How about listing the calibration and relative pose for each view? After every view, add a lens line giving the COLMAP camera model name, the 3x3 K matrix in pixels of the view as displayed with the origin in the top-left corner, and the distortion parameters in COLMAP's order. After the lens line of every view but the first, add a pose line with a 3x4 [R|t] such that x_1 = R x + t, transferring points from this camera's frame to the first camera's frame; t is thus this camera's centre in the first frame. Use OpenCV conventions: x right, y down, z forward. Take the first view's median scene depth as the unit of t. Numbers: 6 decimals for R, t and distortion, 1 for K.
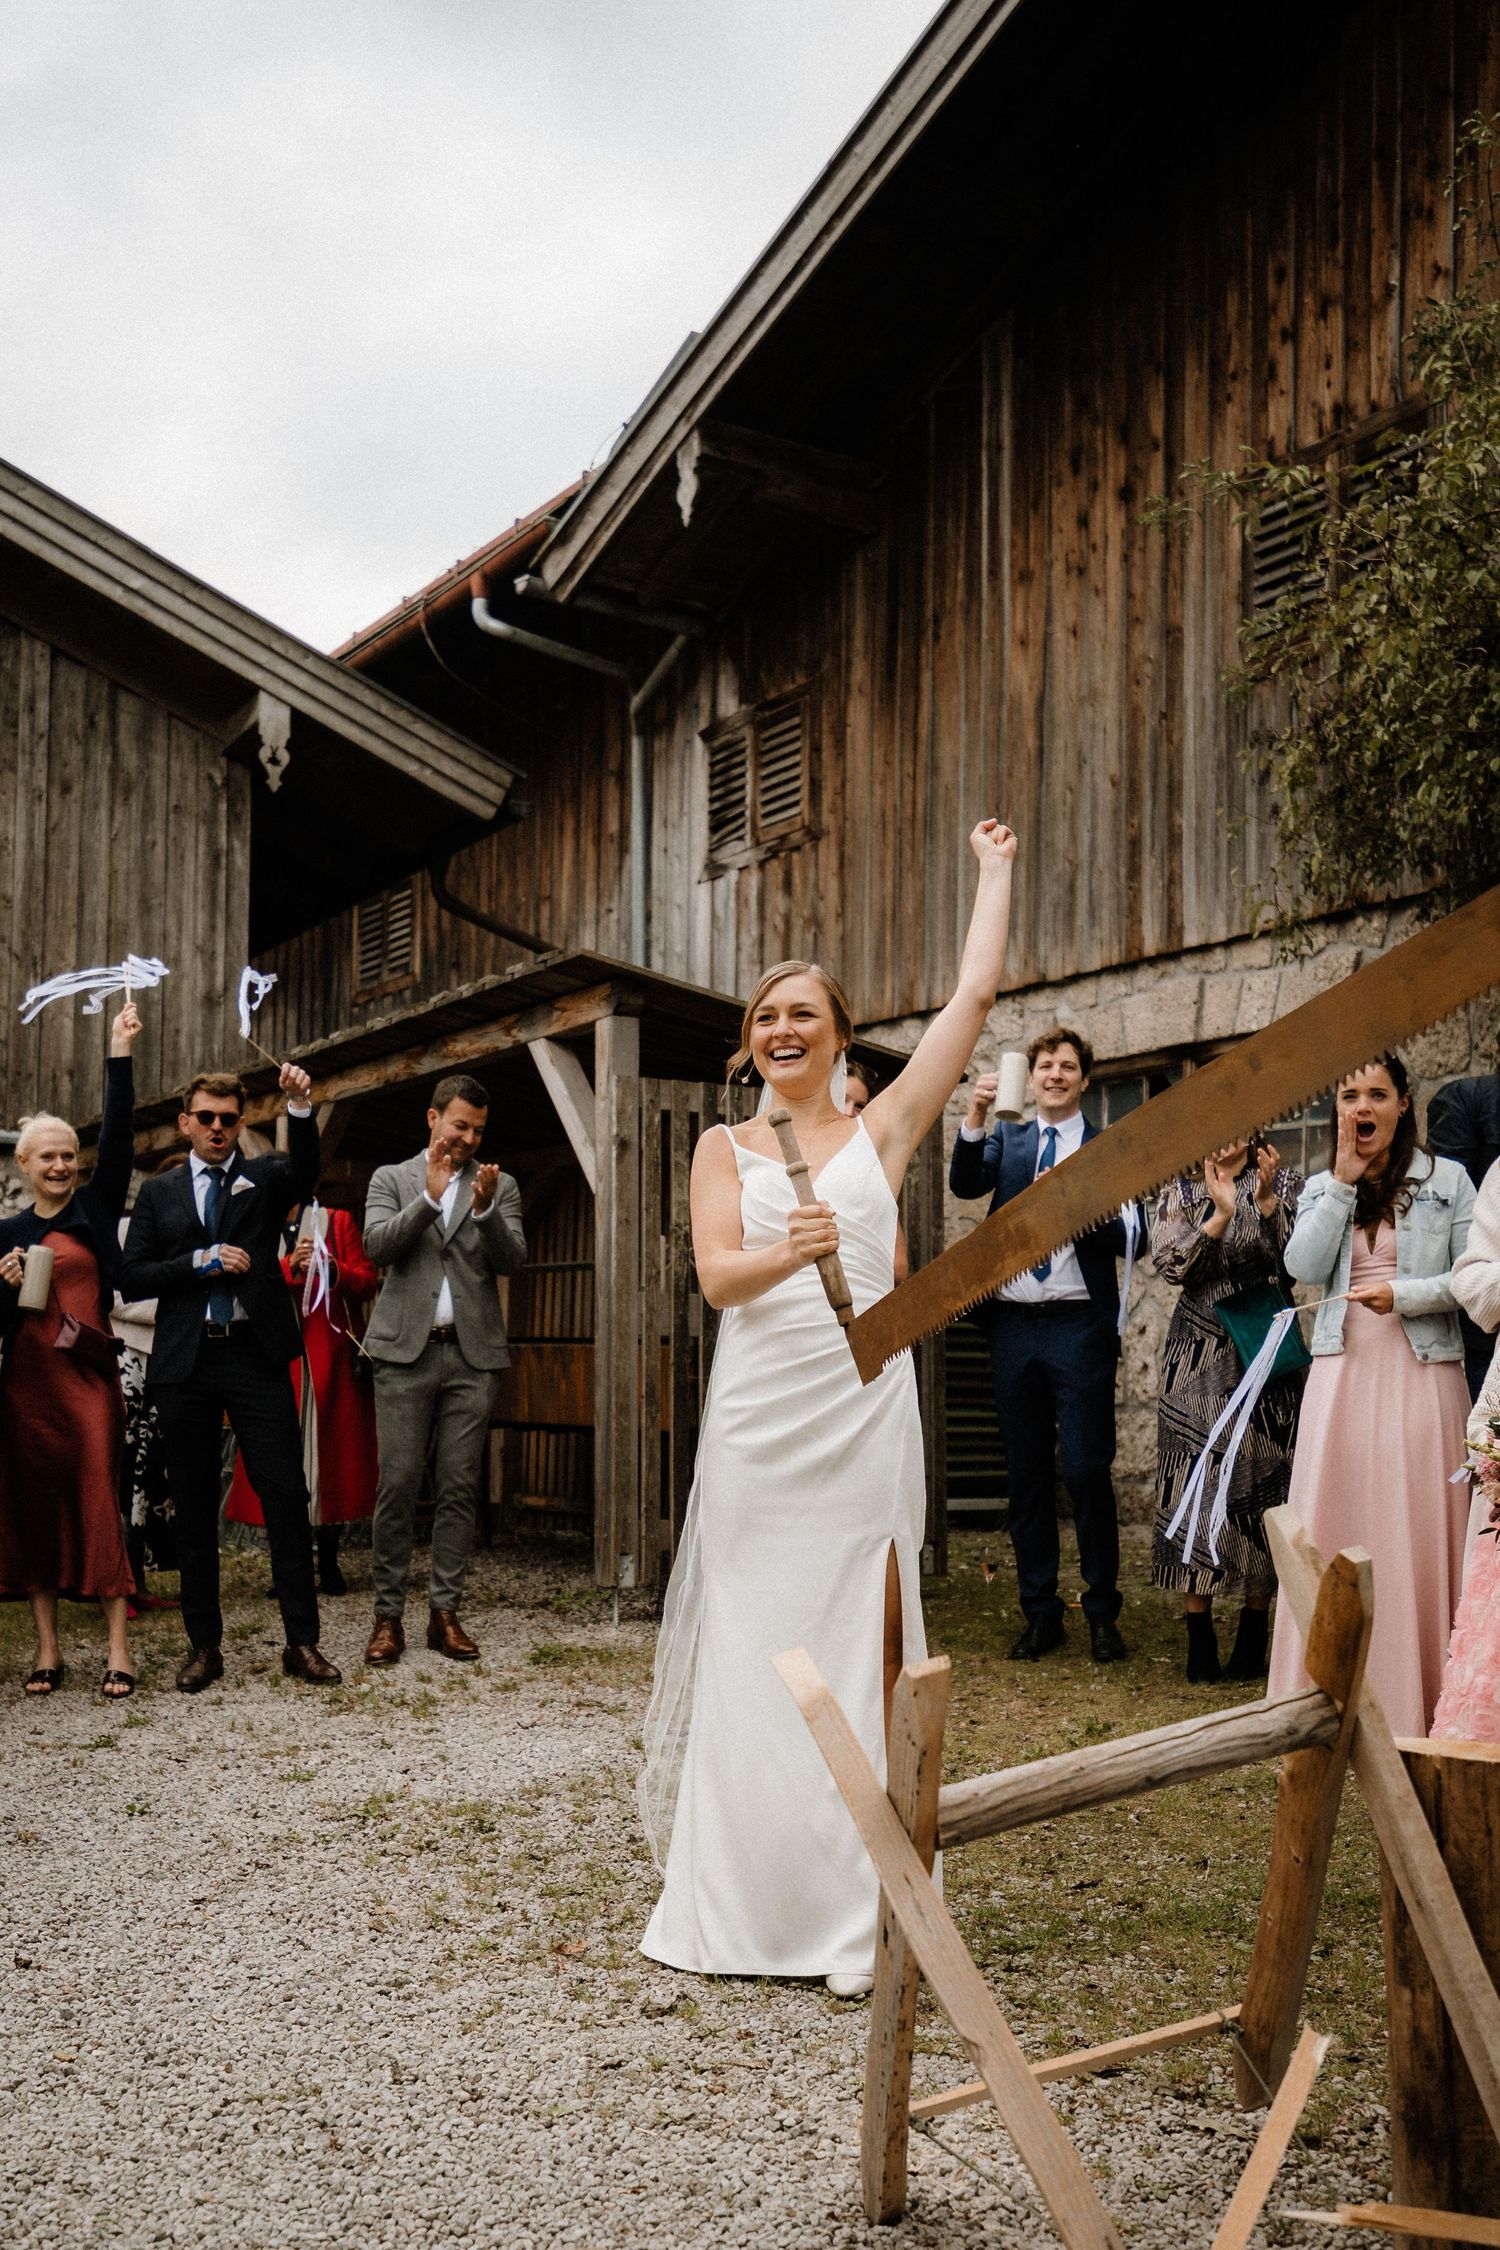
lens RADIAL K [[2326.5, 0, 750.0], [0, 2326.5, 1125.0], [0, 0, 1]] dist [0.002145, -0.016014]
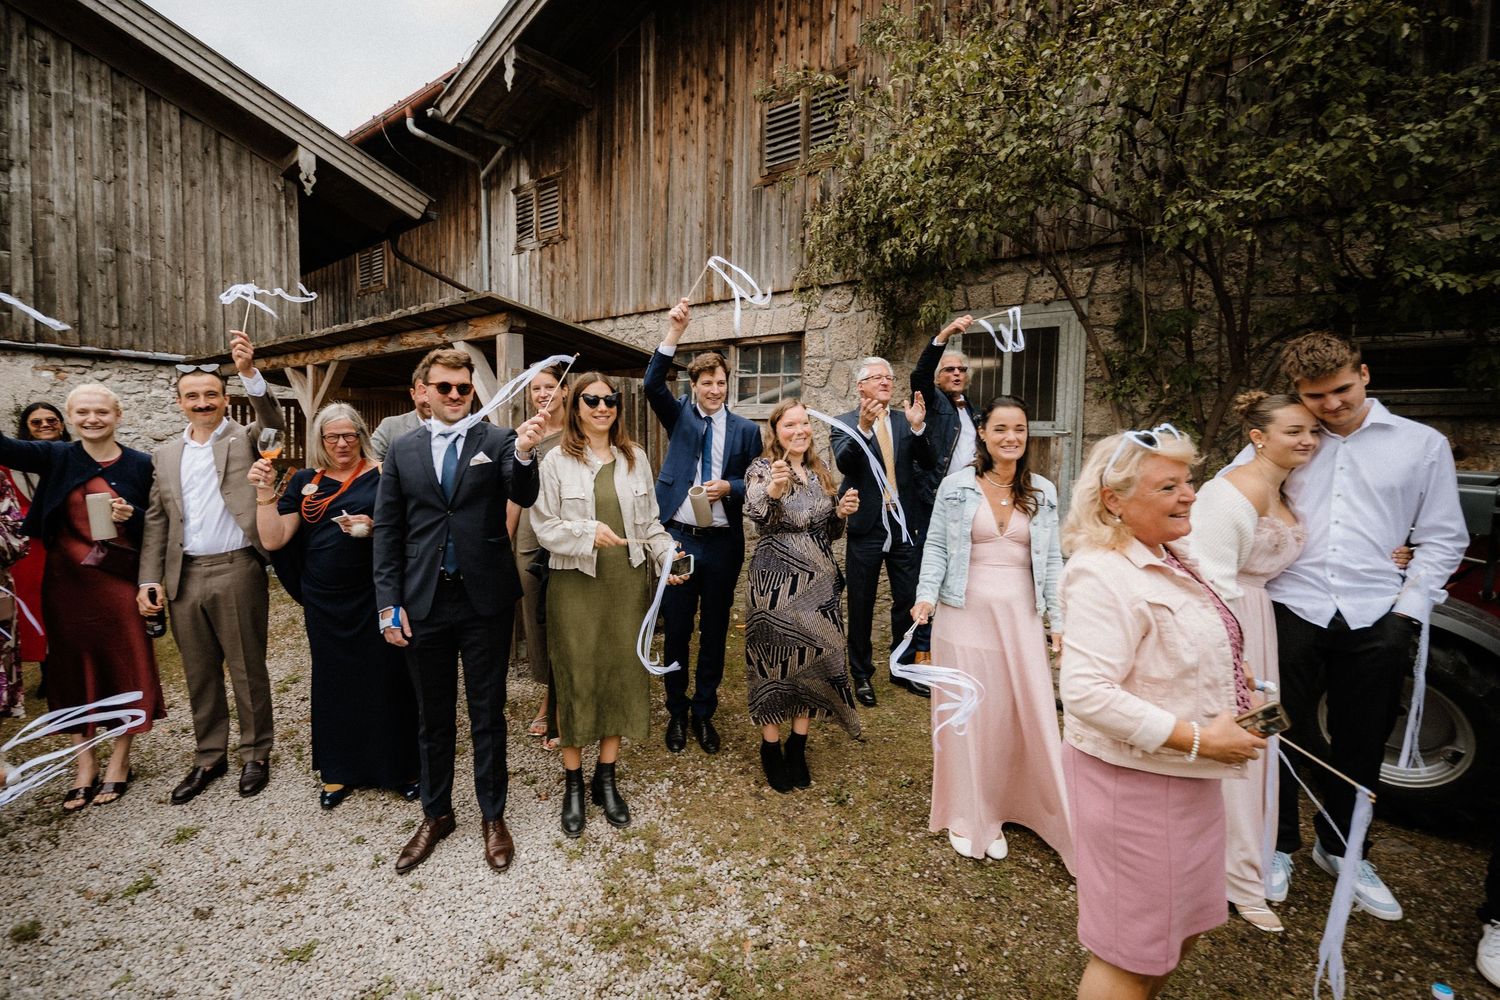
lens RADIAL K [[744.5, 0, 746.2], [0, 744.5, 471.0], [0, 0, 1]] dist [-0.002728, 0.000393]
pose [[0.954679, -0.008967, 0.297503, -0.026785], [-0.040730, 0.986207, 0.160427, -0.020136], [-0.294838, -0.165273, 0.941146, 0.199675]]
